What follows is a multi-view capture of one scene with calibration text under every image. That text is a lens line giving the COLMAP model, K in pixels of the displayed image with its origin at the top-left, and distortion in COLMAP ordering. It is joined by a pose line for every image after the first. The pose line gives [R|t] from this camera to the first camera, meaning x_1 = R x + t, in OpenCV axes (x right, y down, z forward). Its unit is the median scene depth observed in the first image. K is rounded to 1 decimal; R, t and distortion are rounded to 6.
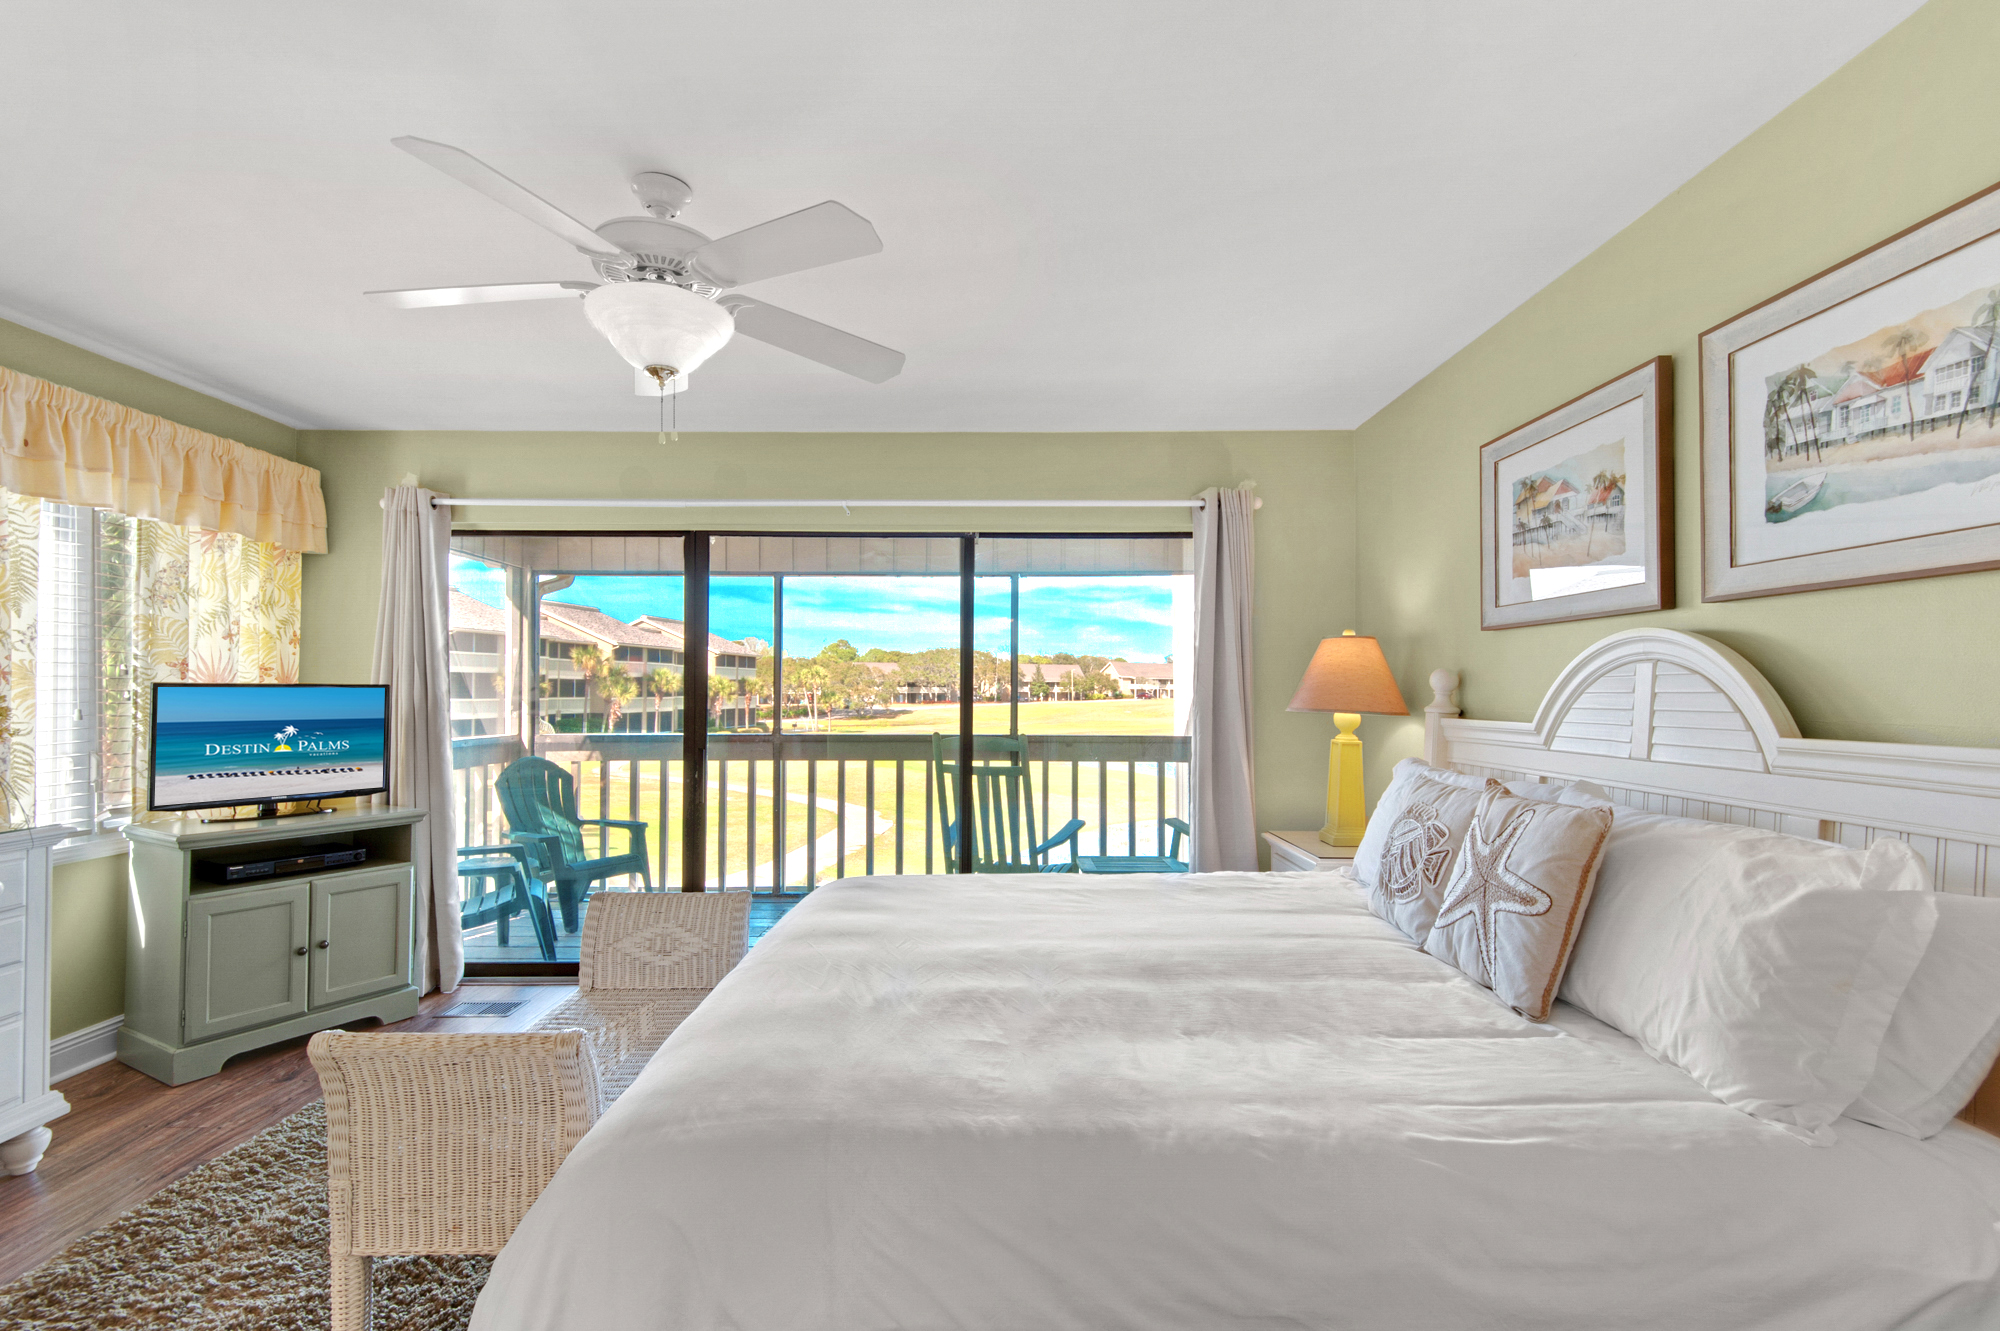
lens RADIAL K [[928.6, 0, 997.0], [0, 928.6, 680.3], [0, 0, 1]] dist [-0.003740, -0.000932]
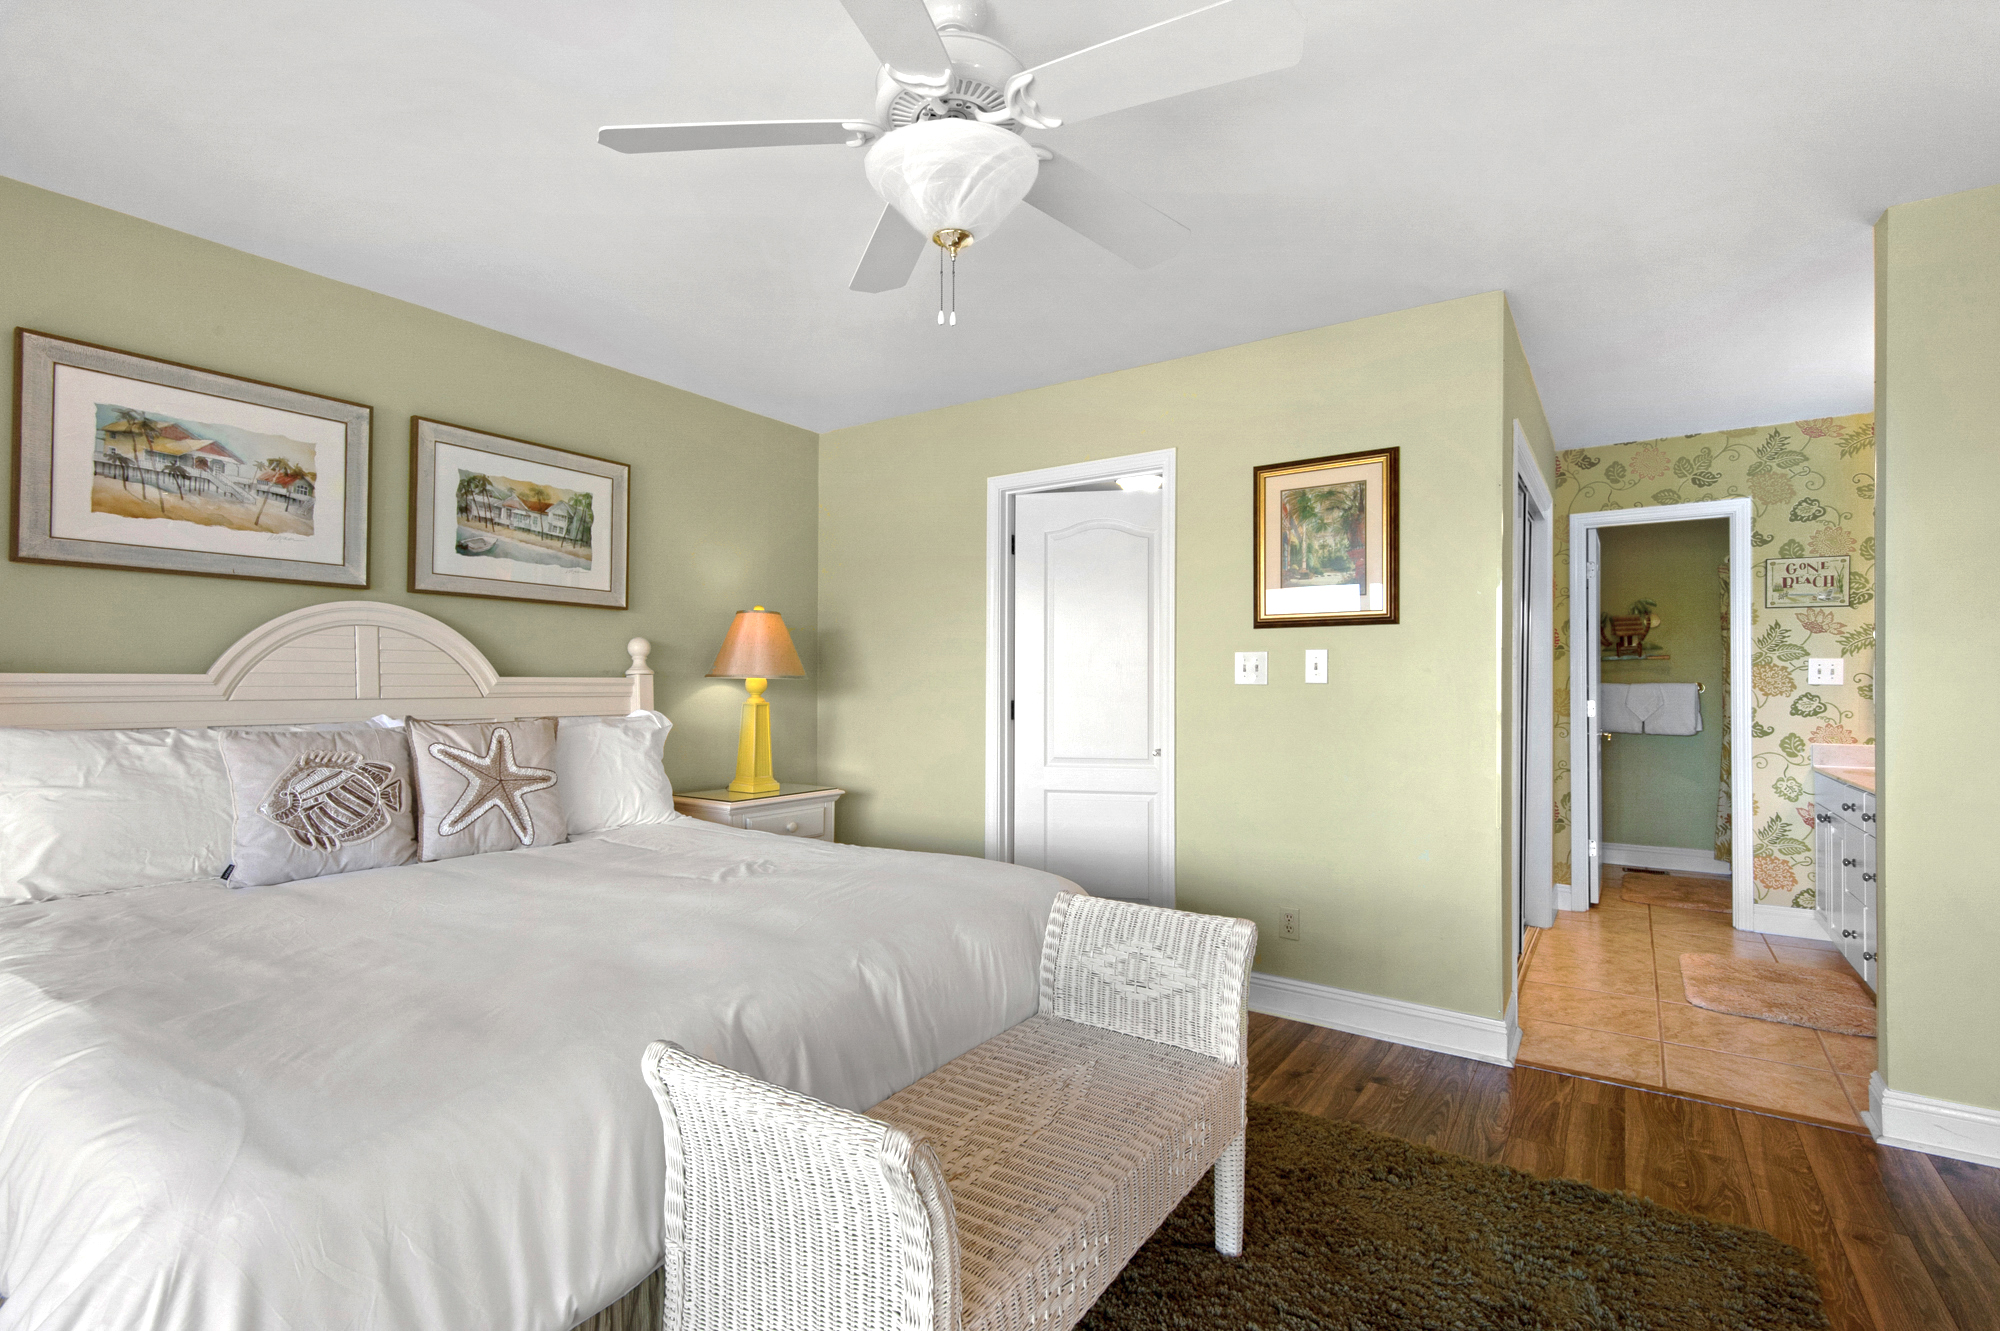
lens RADIAL K [[928.6, 0, 999.9], [0, 928.6, 670.4], [0, 0, 1]] dist [-0.003740, -0.000932]
pose [[-0.832933, 0.004819, 0.553353, -0.774971], [-0.011024, 0.999619, -0.025298, 0.064102], [-0.553265, -0.027172, -0.832562, 1.515527]]
